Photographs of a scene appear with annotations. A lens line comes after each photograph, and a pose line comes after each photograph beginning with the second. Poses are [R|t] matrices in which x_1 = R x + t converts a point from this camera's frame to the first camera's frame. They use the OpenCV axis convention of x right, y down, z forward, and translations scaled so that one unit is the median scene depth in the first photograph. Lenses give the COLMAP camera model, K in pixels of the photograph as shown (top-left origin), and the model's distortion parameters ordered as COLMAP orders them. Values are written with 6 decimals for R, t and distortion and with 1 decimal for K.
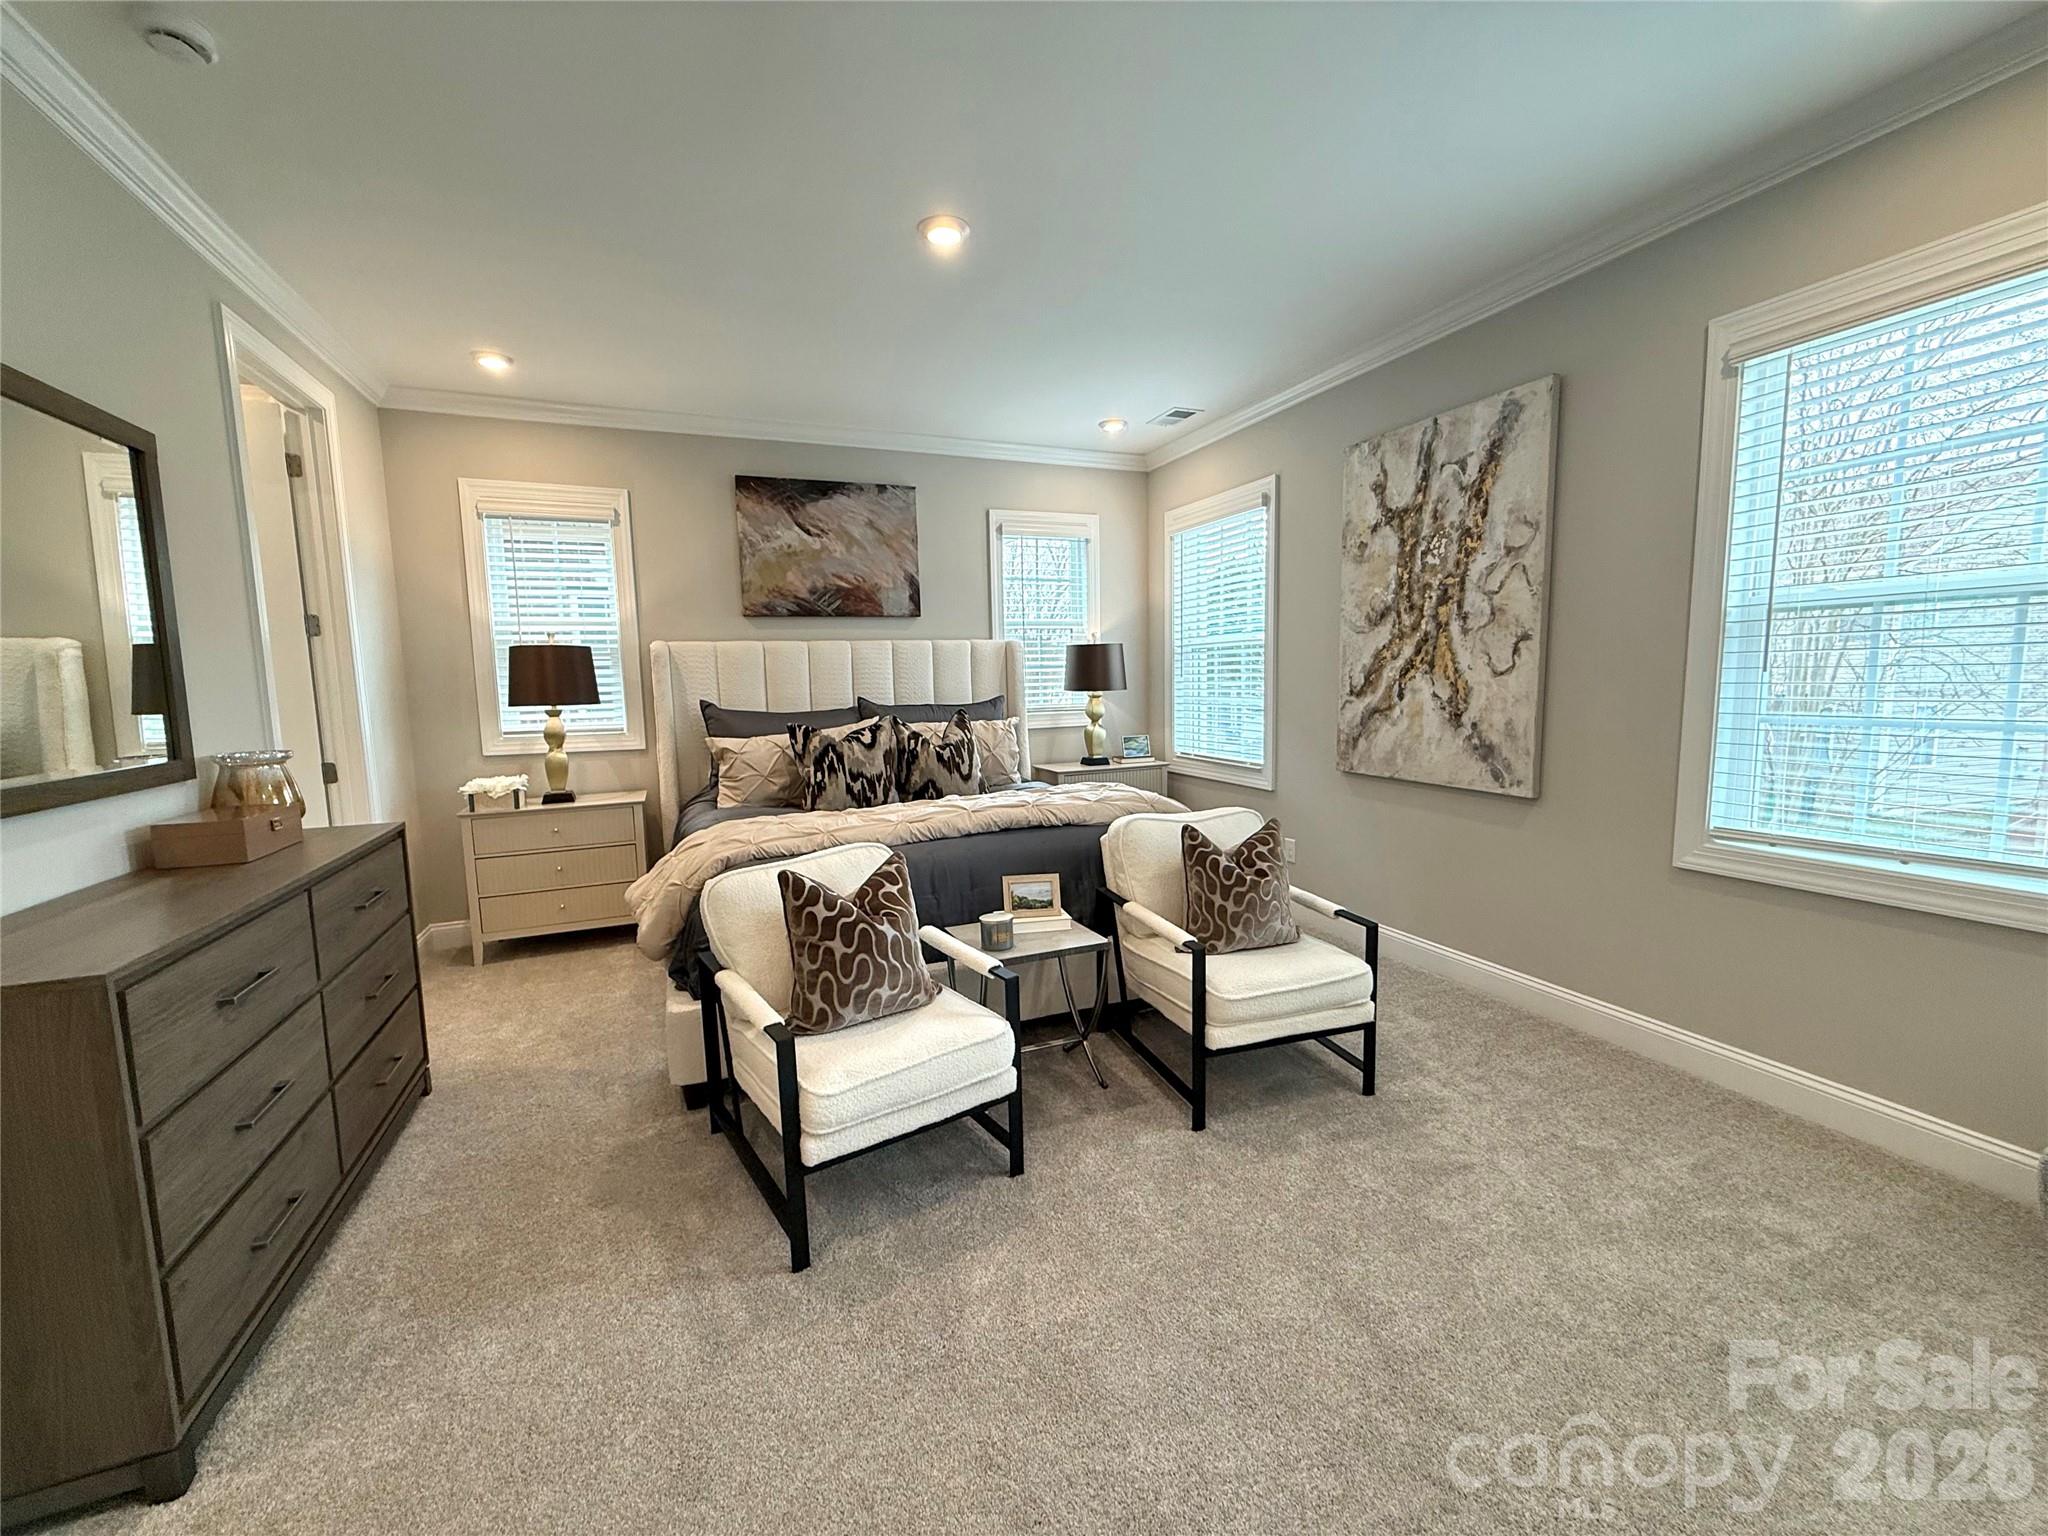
lens RADIAL K [[814.7, 0, 1026.7], [0, 814.7, 766.5], [0, 0, 1]] dist [0.000040, -0.000302]
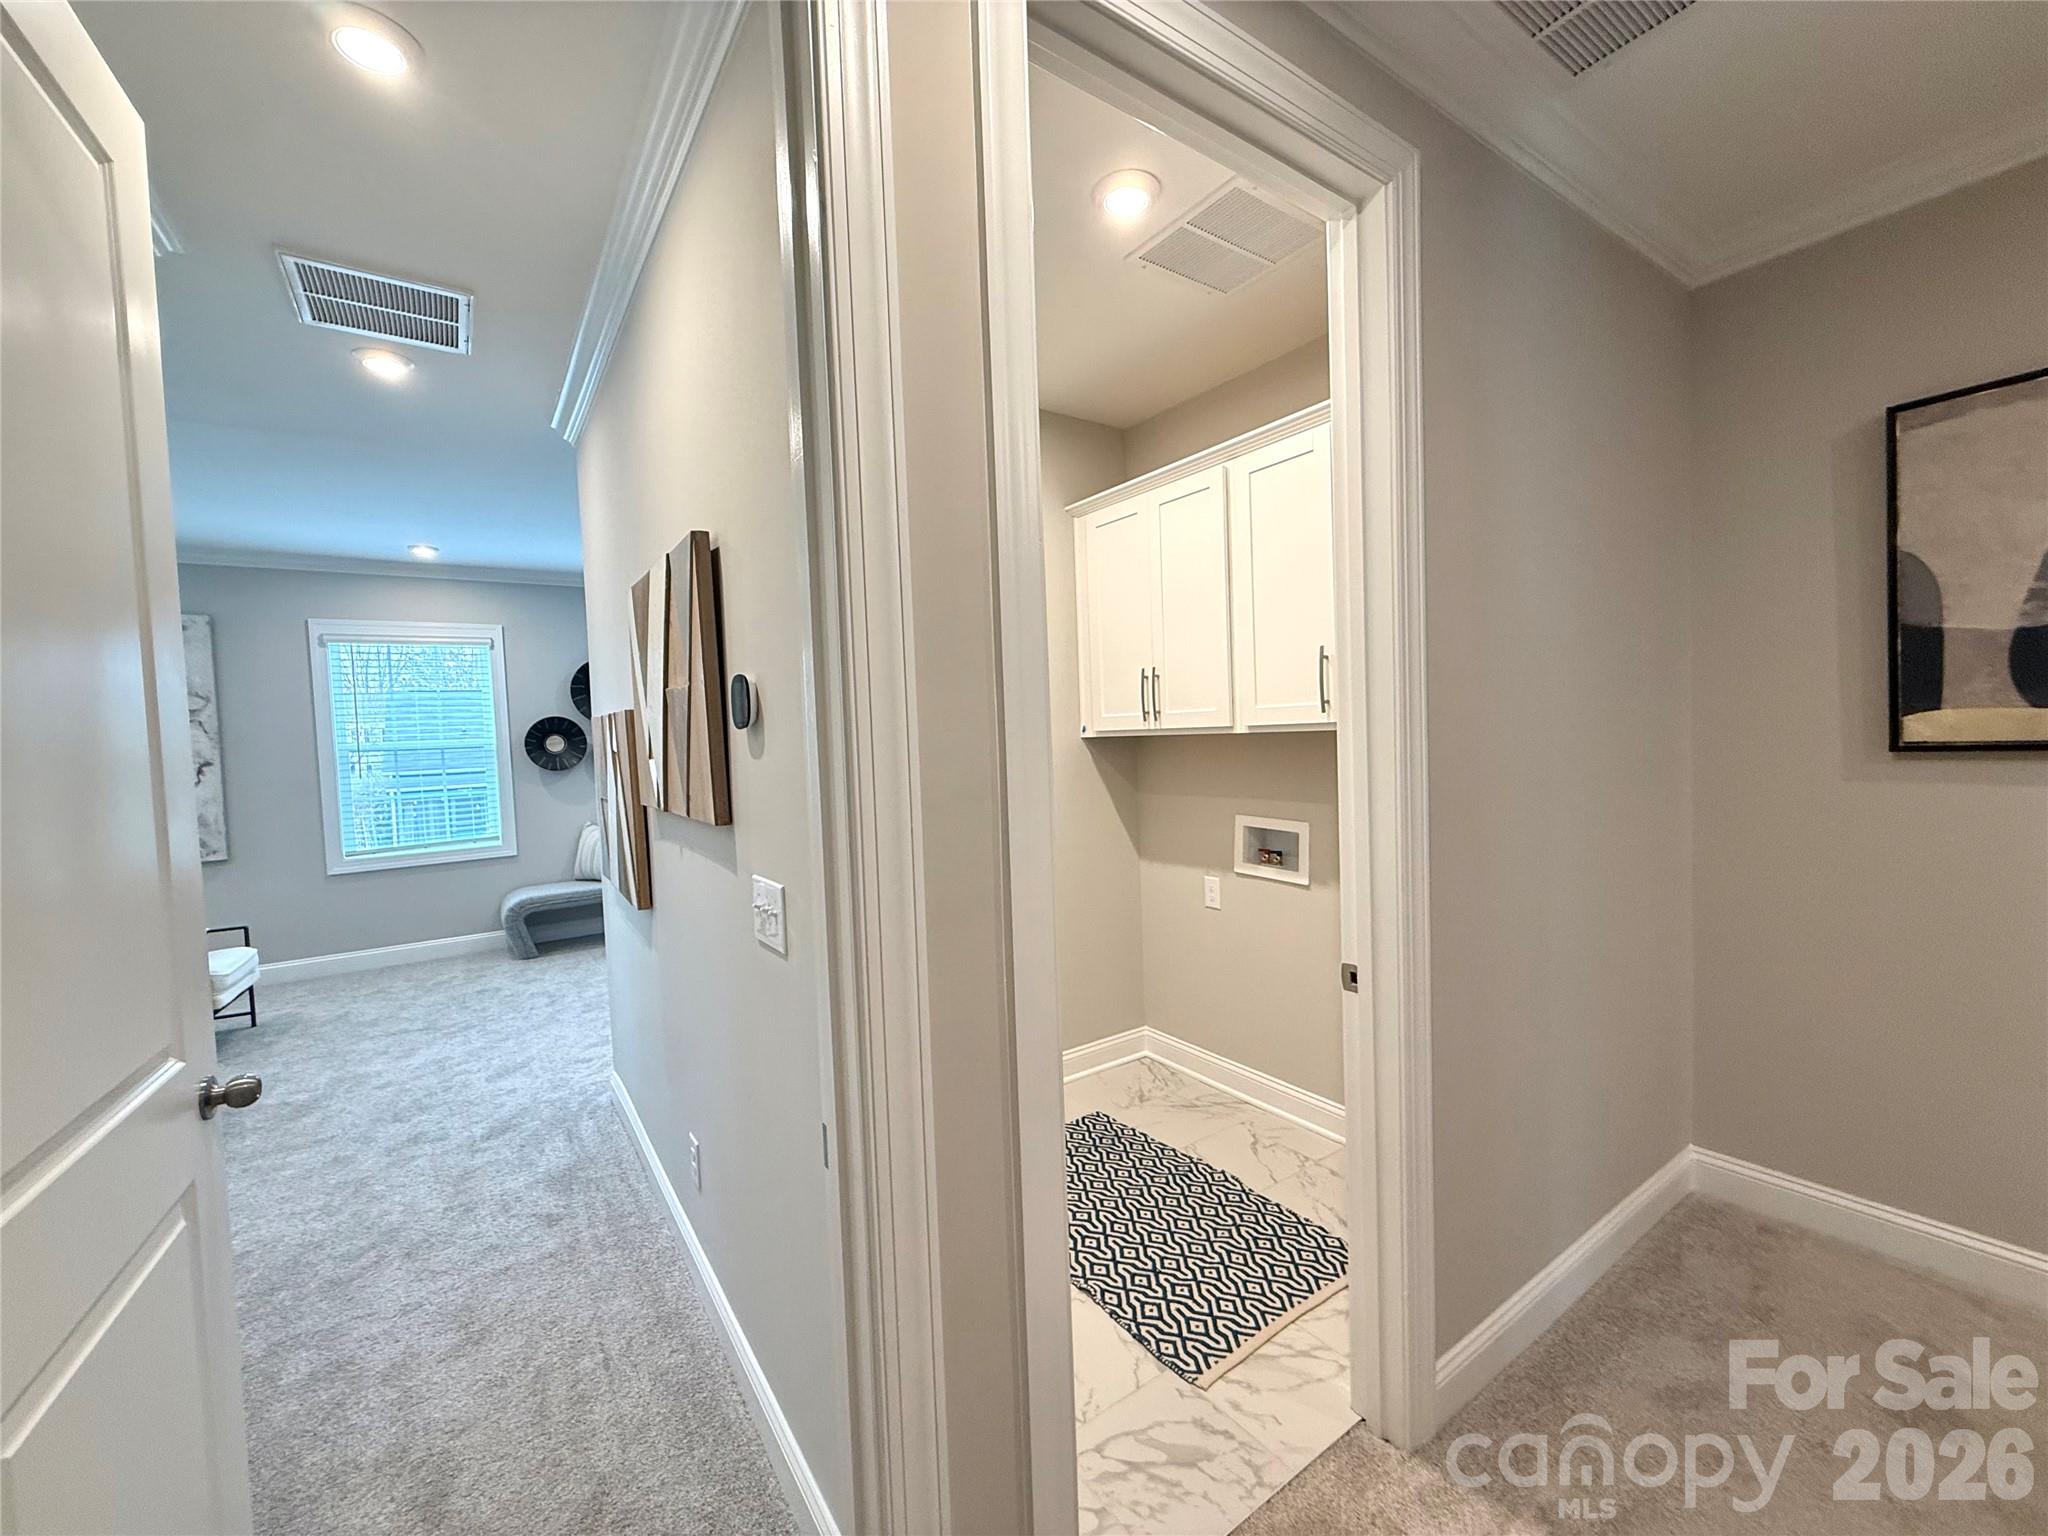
lens RADIAL K [[814.7, 0, 1021.5], [0, 814.7, 765.3], [0, 0, 1]] dist [0.000040, -0.000302]
pose [[-0.194606, -0.022543, 0.980622, -1.359591], [0.148564, 0.987525, 0.052185, 0.002482], [-0.969565, 0.155841, -0.188829, -0.294531]]
